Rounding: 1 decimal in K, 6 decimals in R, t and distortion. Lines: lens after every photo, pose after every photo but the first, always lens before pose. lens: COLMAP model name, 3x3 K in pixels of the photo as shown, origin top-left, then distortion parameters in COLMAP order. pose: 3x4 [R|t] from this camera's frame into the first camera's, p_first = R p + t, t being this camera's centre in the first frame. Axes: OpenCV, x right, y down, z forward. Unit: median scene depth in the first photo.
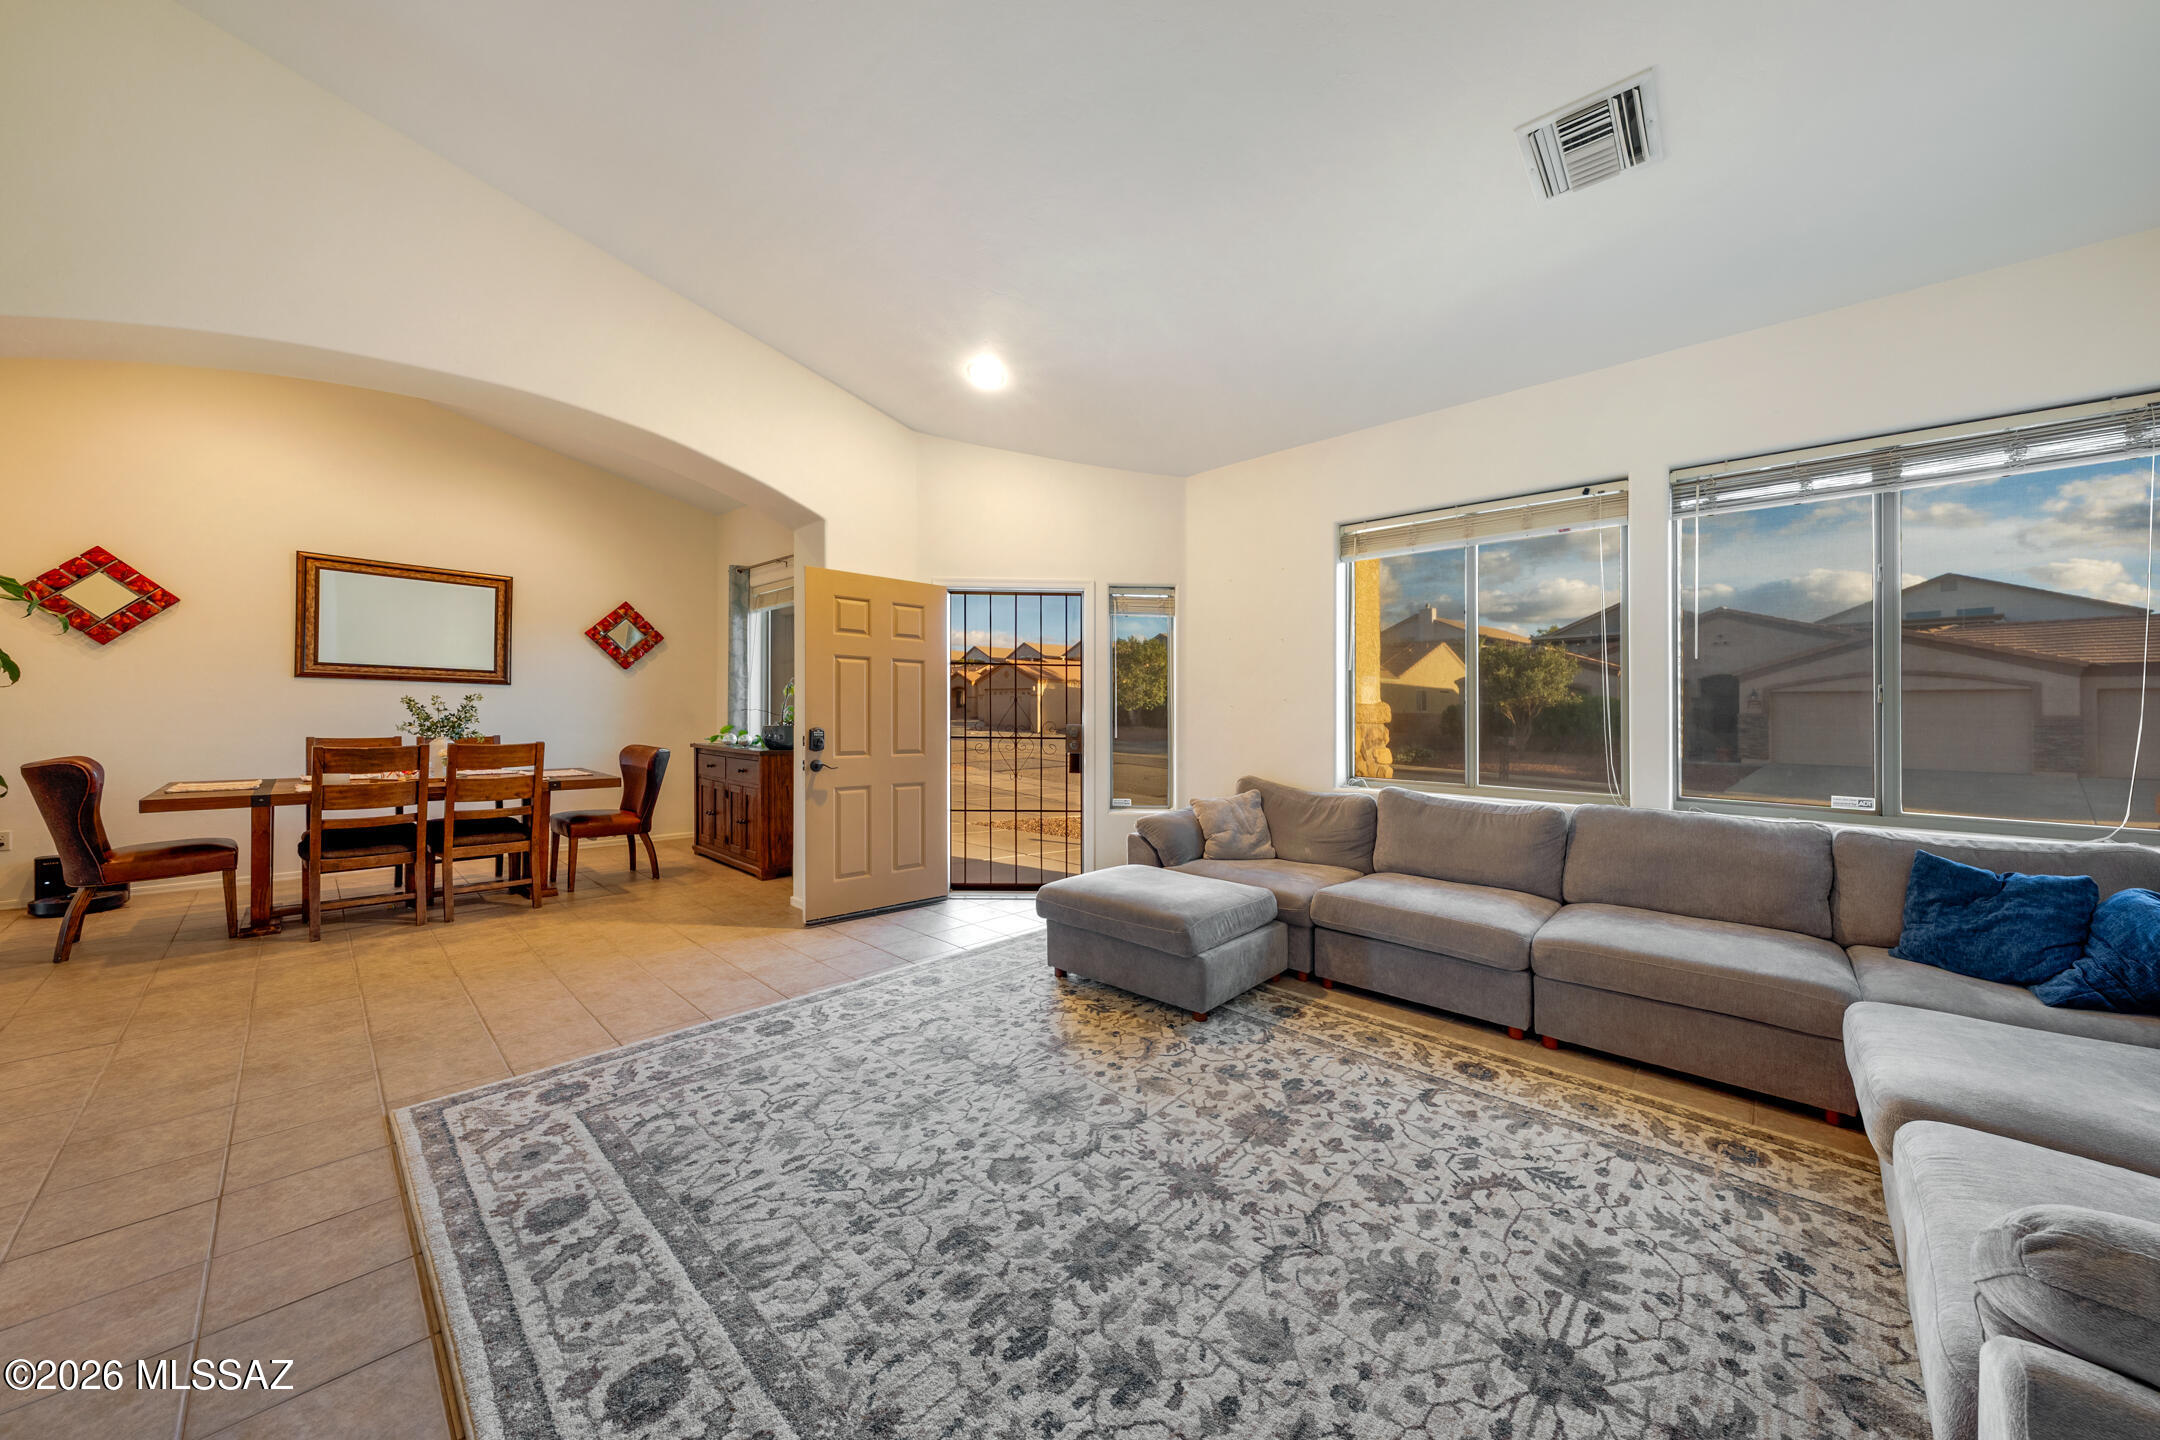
lens RADIAL K [[681.6, 0, 1042.9], [0, 681.6, 715.1], [0, 0, 1]] dist [-0.001041, -0.000092]
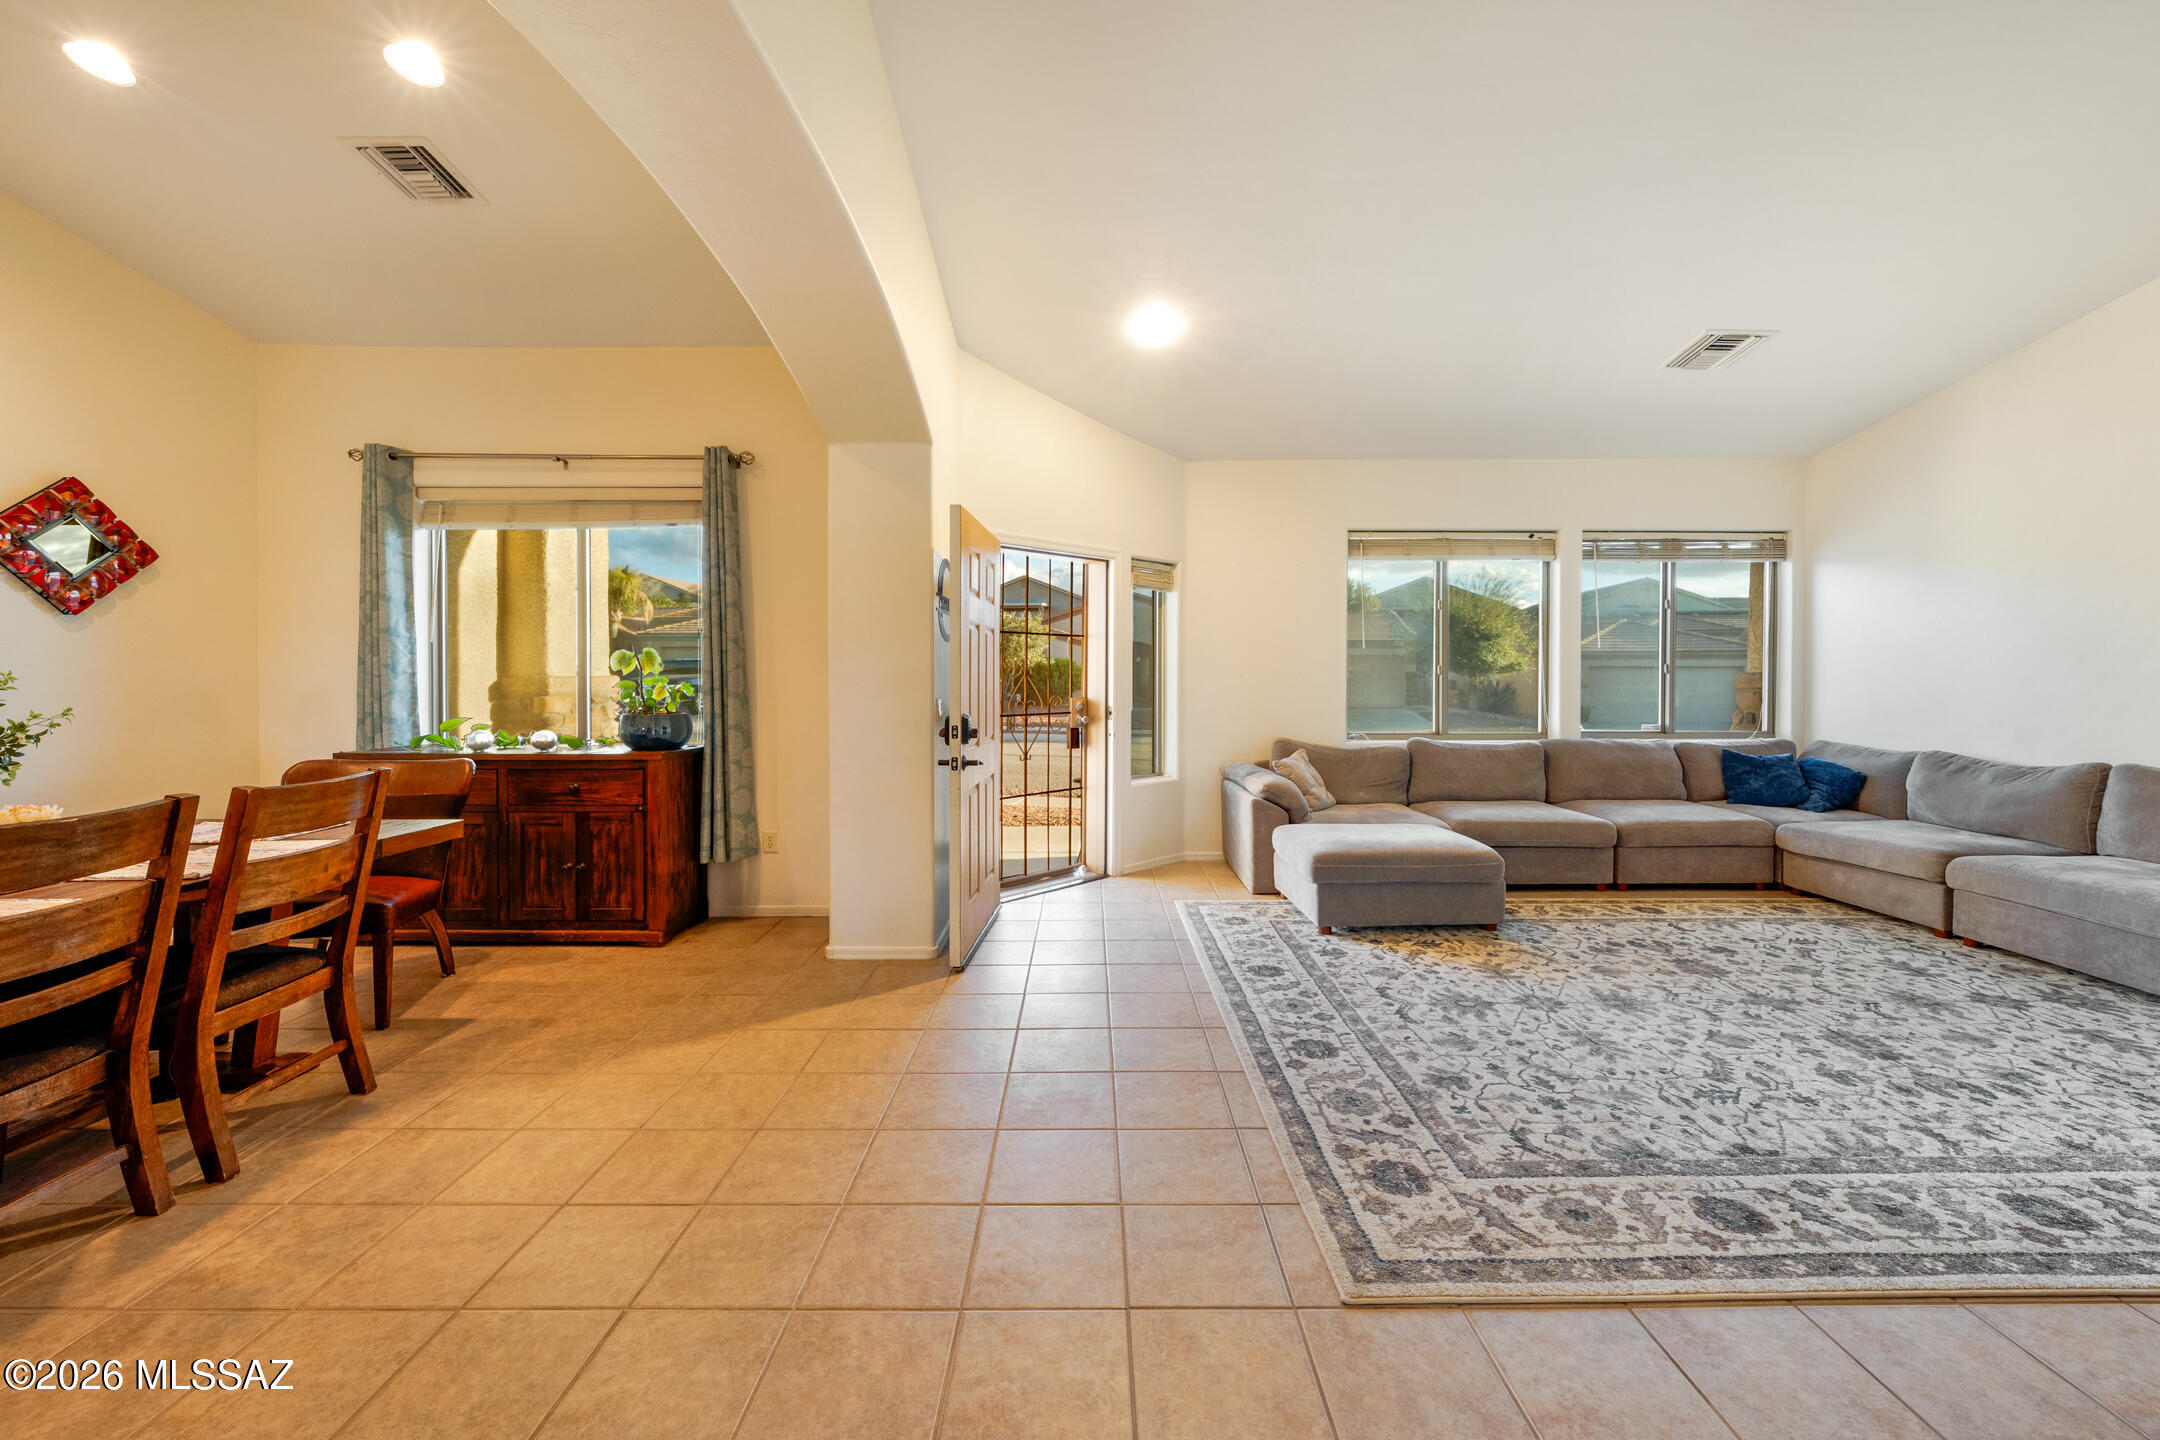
lens RADIAL K [[759.9, 0, 941.7], [0, 759.9, 686.8], [0, 0, 1]] dist [-0.001314, -0.000091]
pose [[0.778012, -0.025433, 0.627735, -1.792284], [0.016247, 0.999661, 0.020366, -0.061176], [-0.628040, -0.005646, 0.778161, 0.682609]]
